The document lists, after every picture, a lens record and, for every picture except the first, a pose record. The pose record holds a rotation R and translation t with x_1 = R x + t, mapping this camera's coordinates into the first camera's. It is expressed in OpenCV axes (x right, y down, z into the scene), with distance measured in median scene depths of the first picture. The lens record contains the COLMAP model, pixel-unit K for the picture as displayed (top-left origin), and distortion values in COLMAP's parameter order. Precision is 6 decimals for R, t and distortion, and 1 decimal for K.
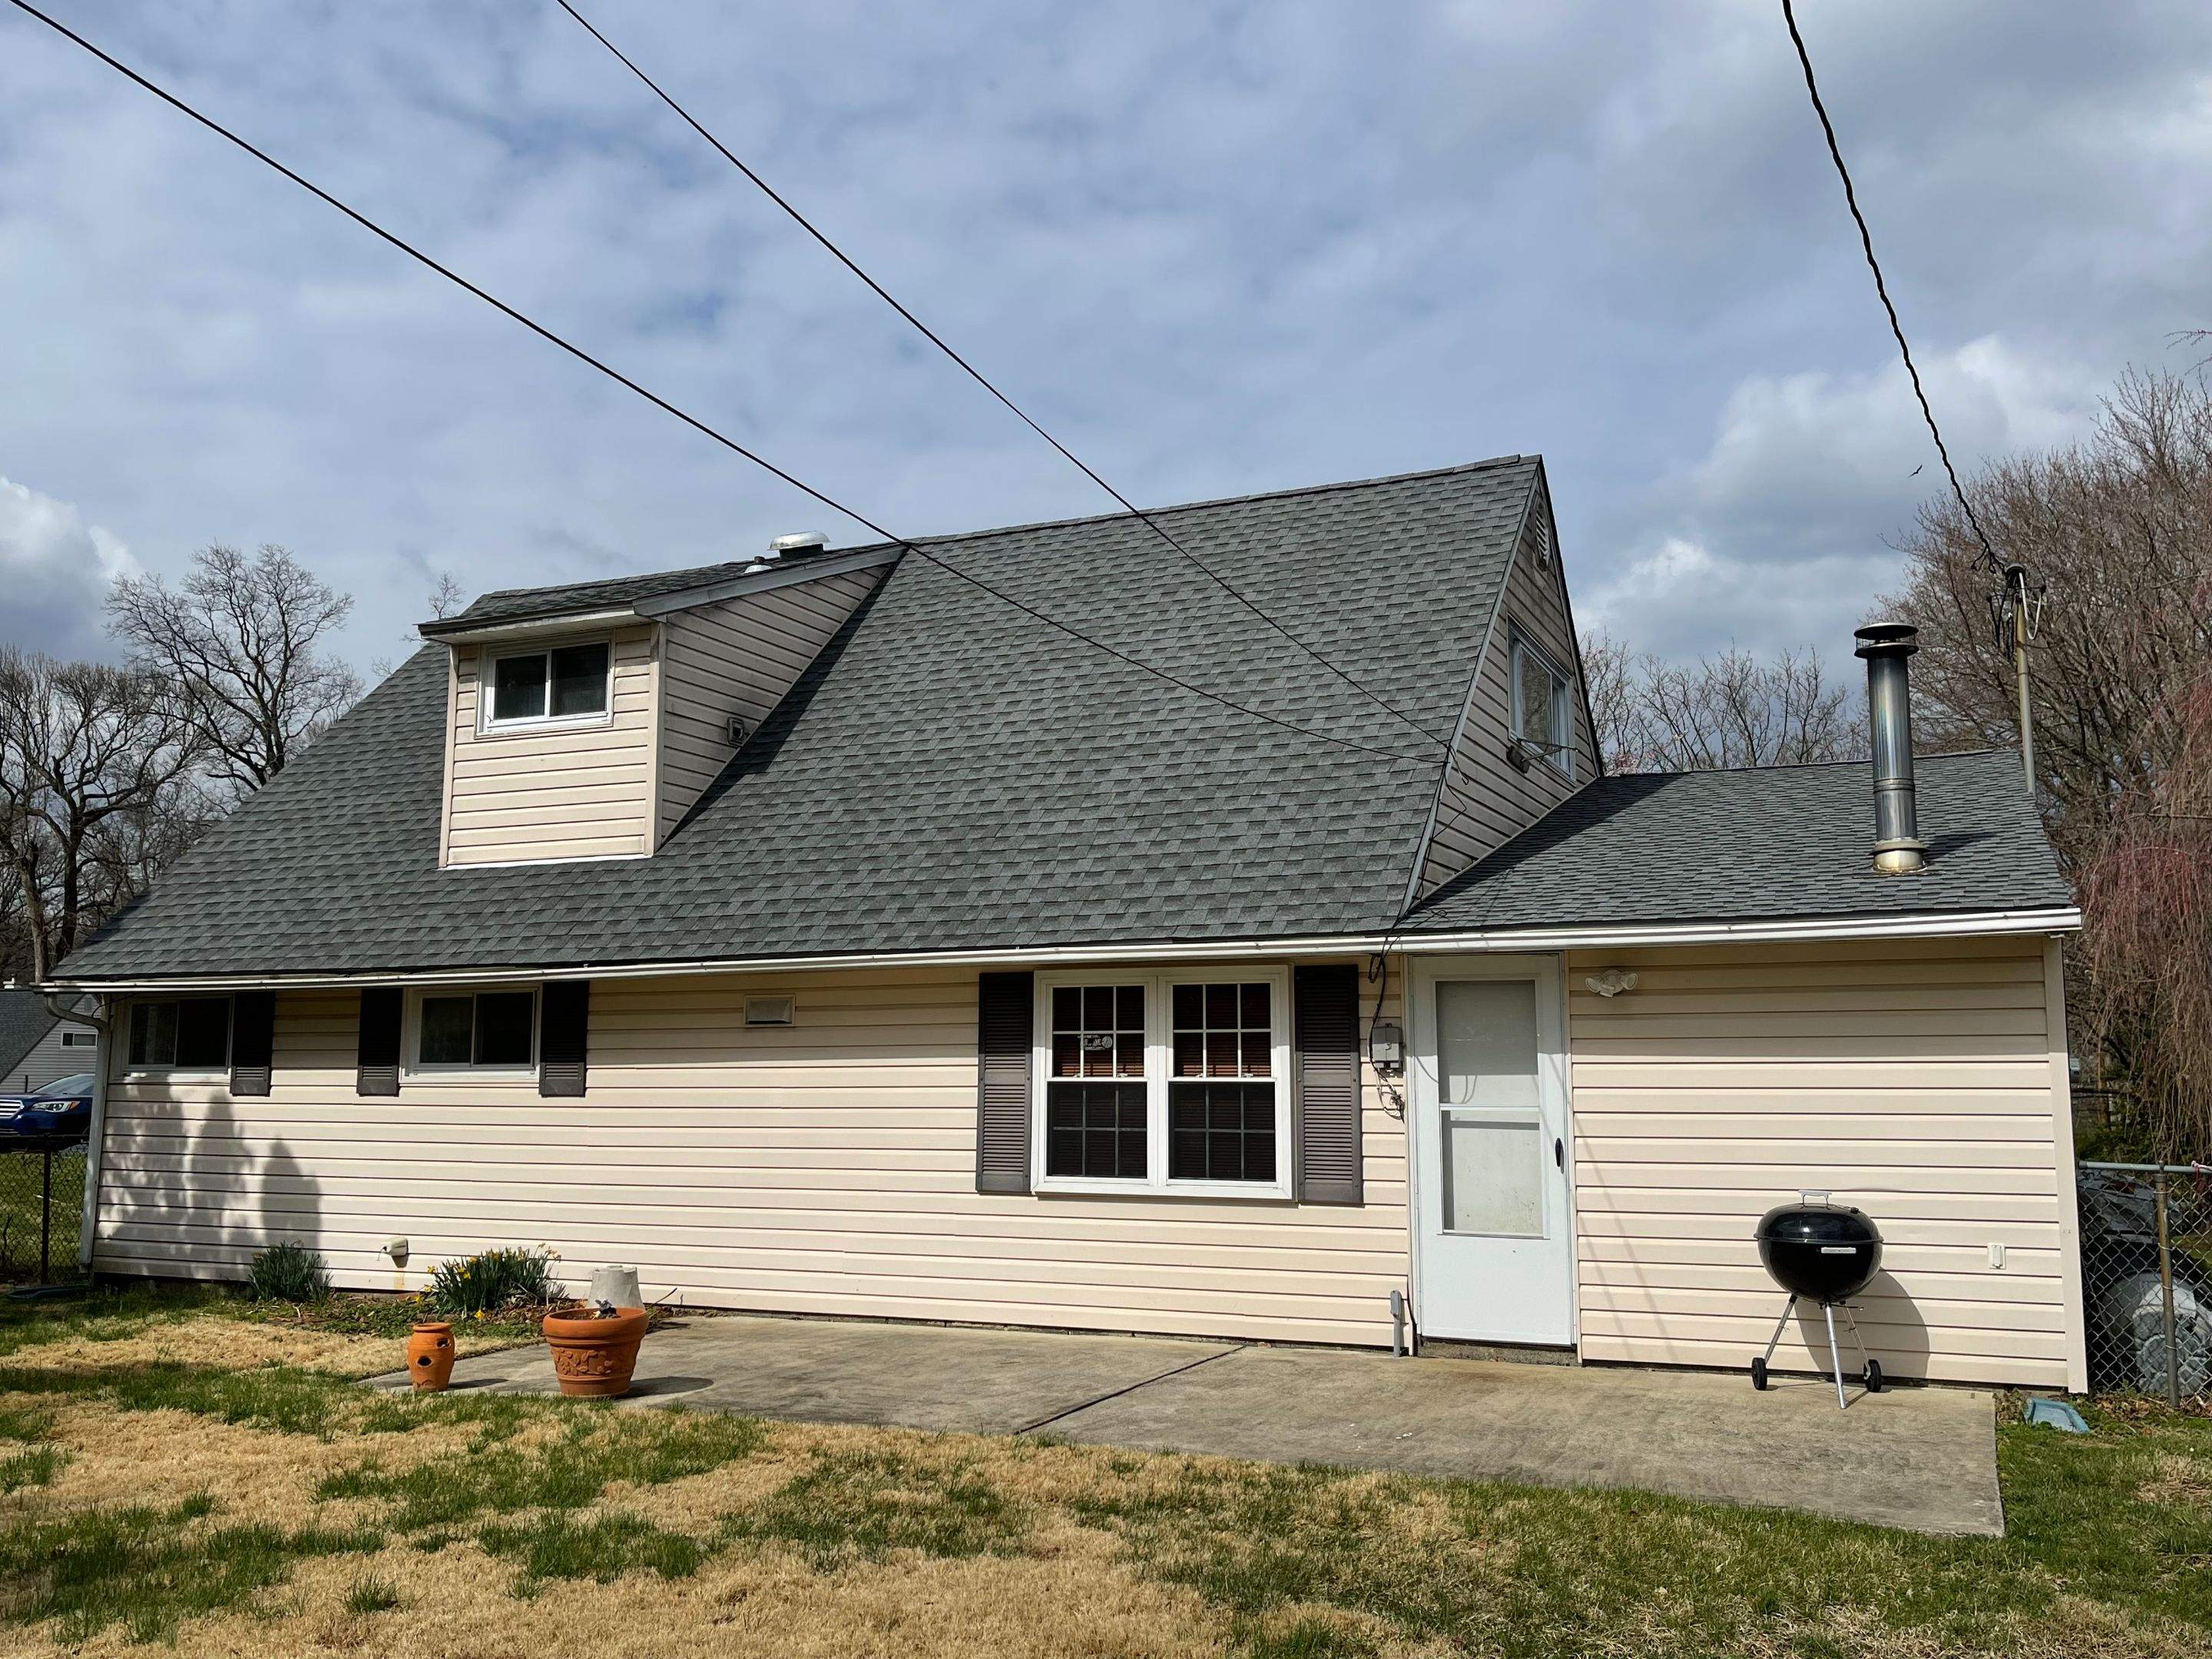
lens RADIAL K [[1852.0, 0, 1106.0], [0, 1852.0, 829.5], [0, 0, 1]] dist [0.075655, -0.142815]
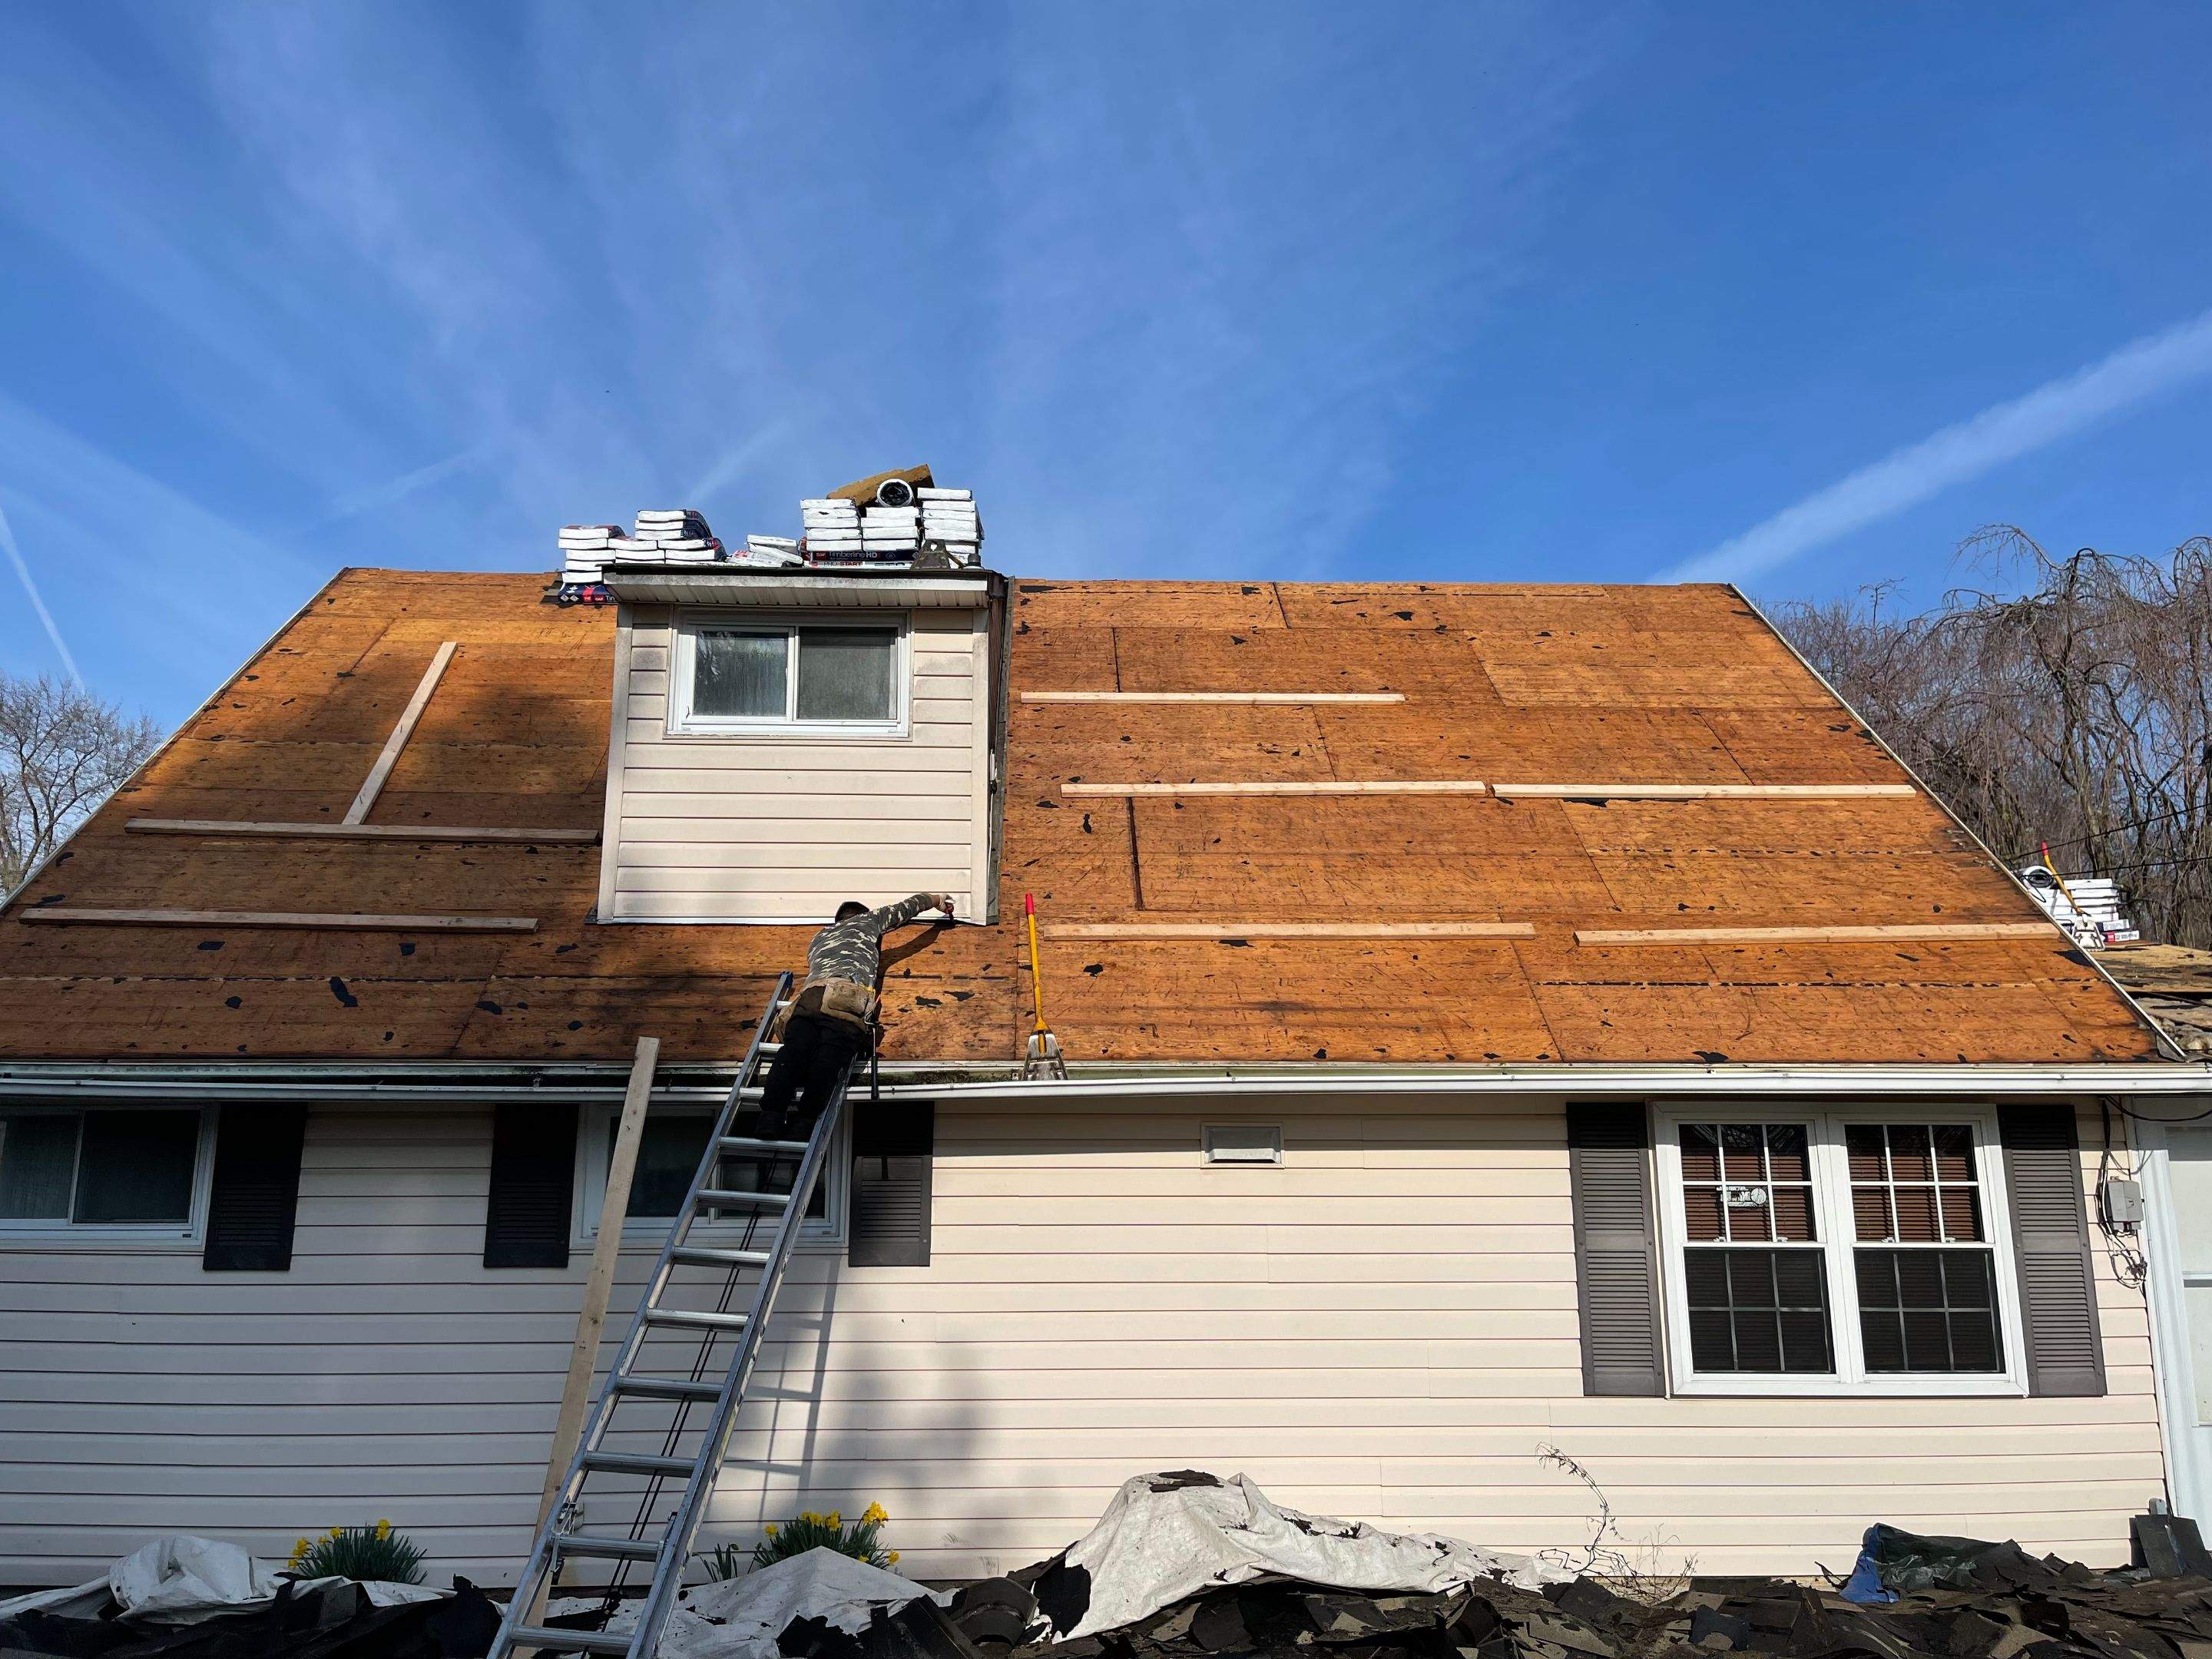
lens RADIAL K [[1632.4, 0, 1084.5], [0, 1632.4, 853.8], [0, 0, 1]] dist [0.054939, -0.069109]
pose [[0.902239, 0.087908, 0.422180, -0.559386], [-0.056726, 0.994688, -0.085889, 0.046267], [-0.427488, 0.053544, 0.902434, 0.480455]]
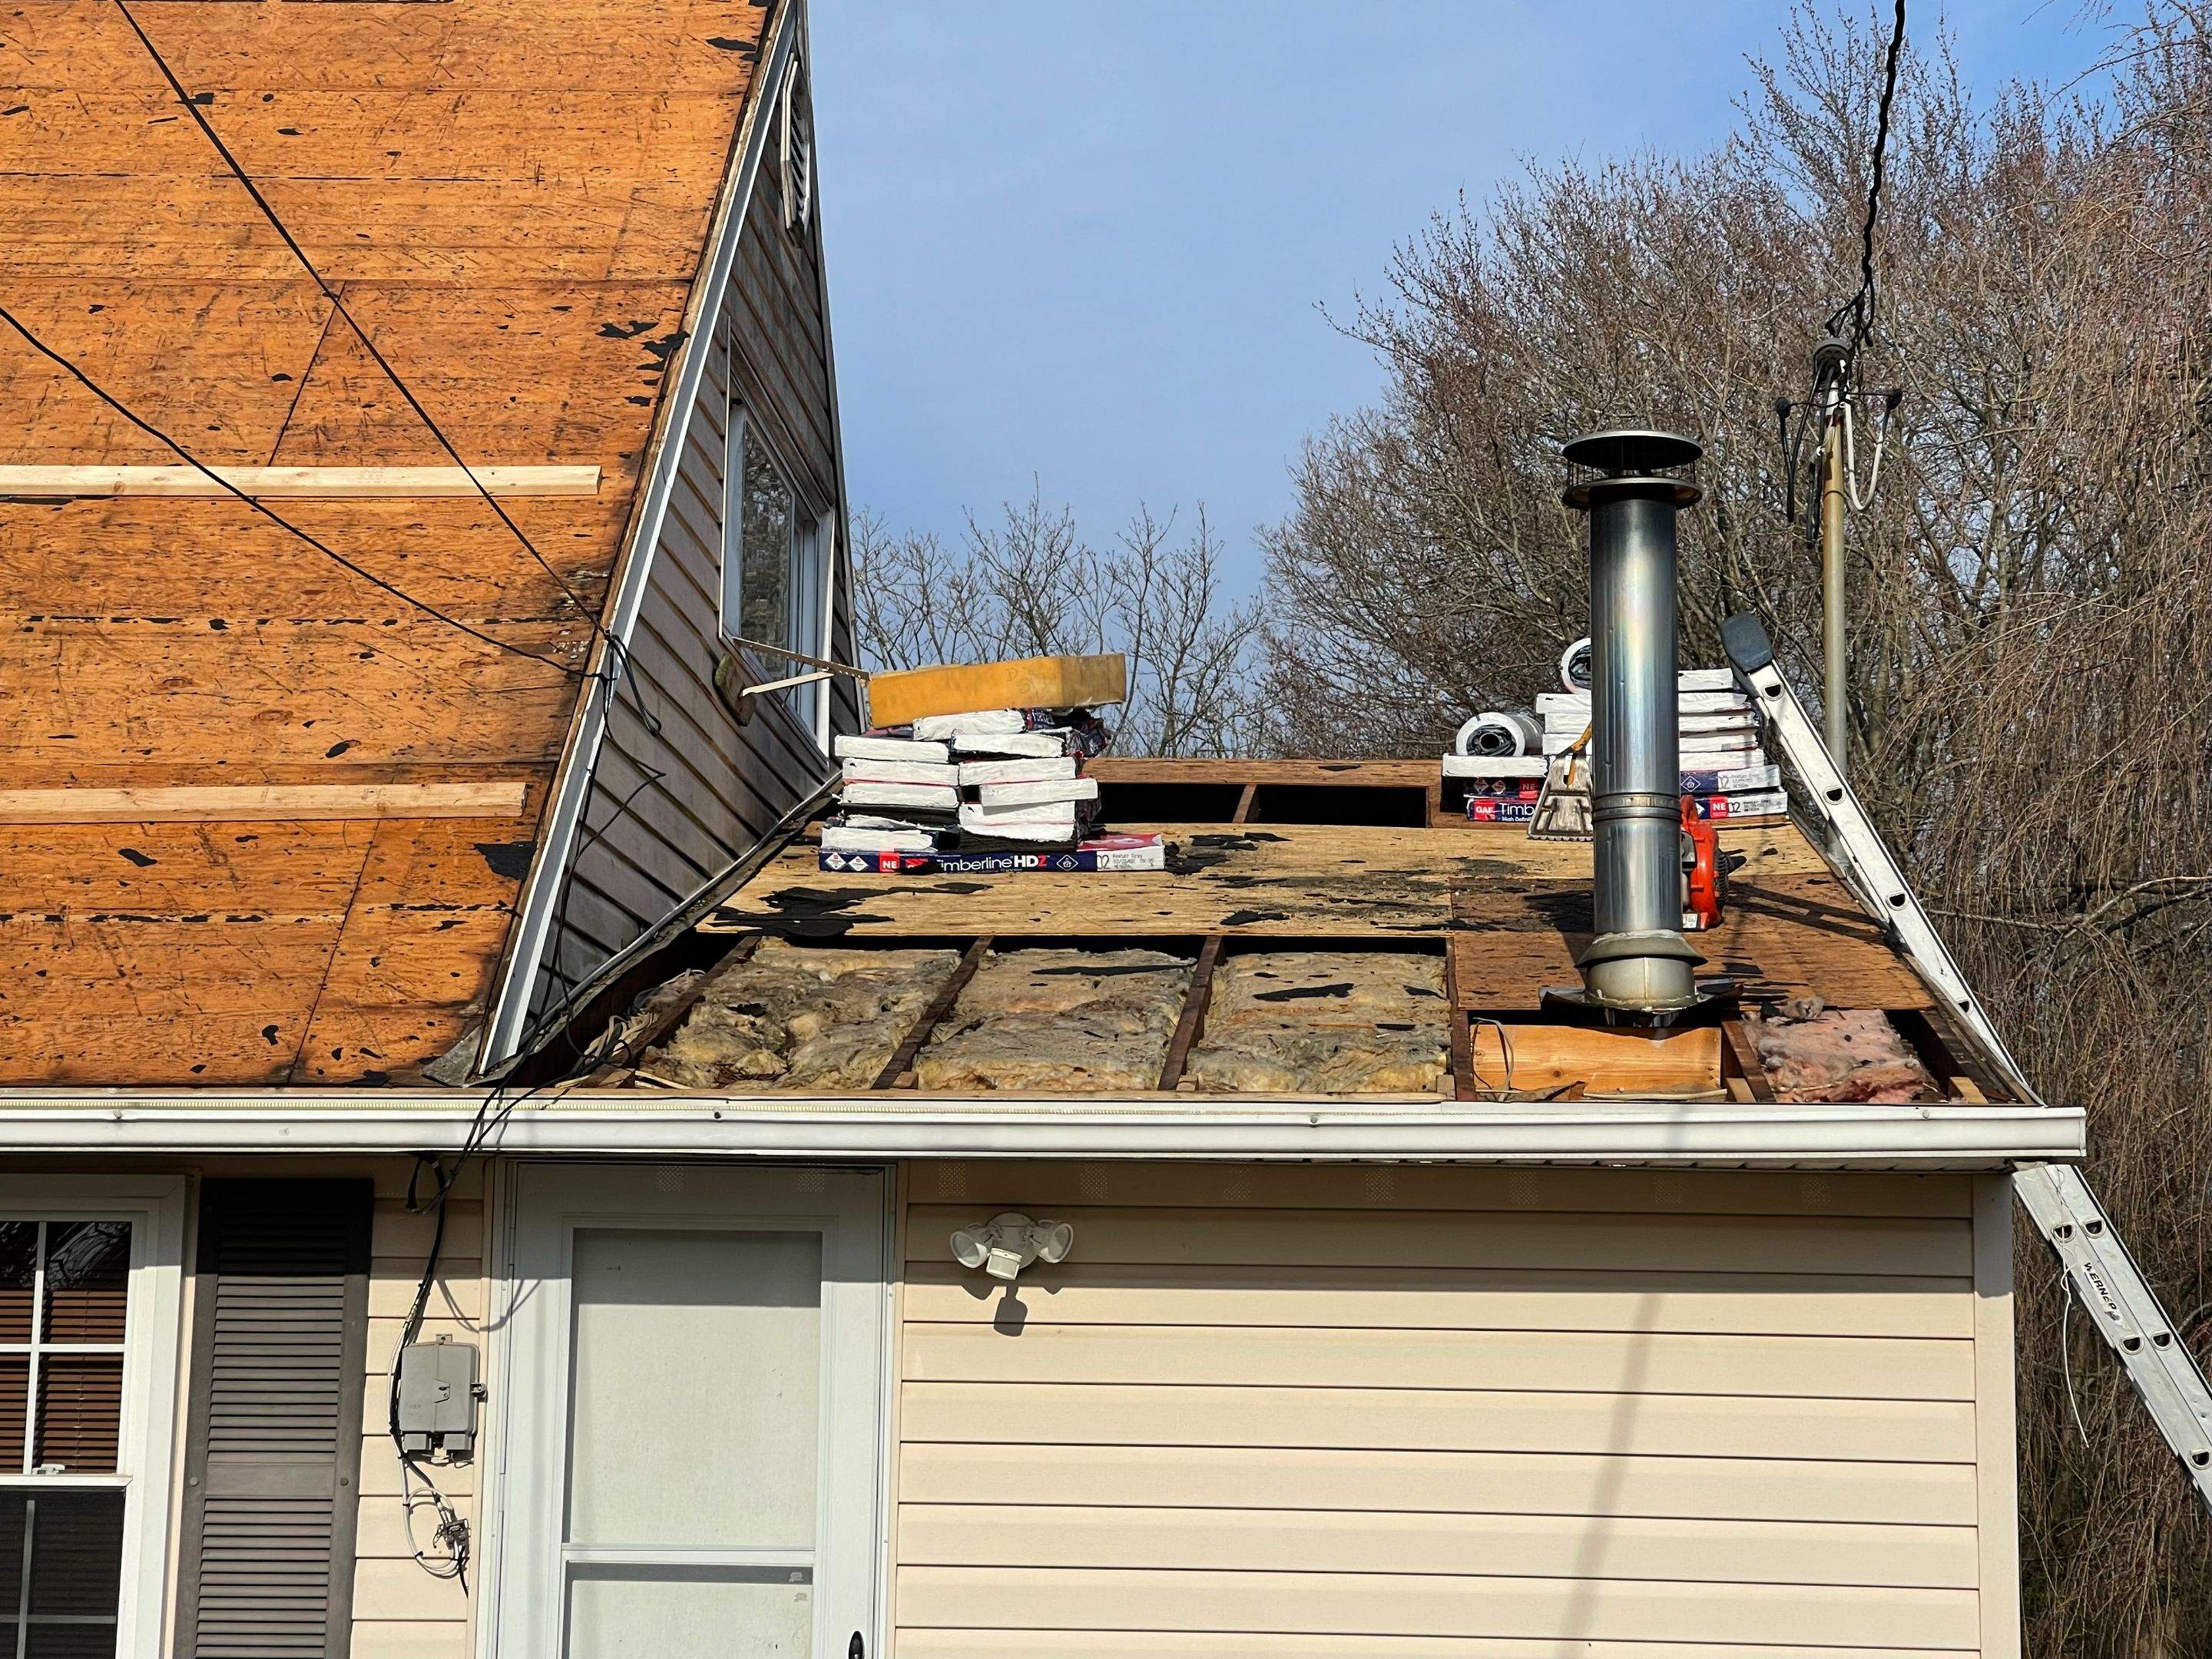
lens RADIAL K [[4261.6, 0, 1073.7], [0, 4261.6, 827.3], [0, 0, 1]] dist [0.192671, 0.179888]
pose [[0.935394, 0.065037, 0.347576, -0.040335], [-0.061755, 0.997880, -0.020525, 0.008375], [-0.348174, -0.002265, 0.937427, 0.105570]]
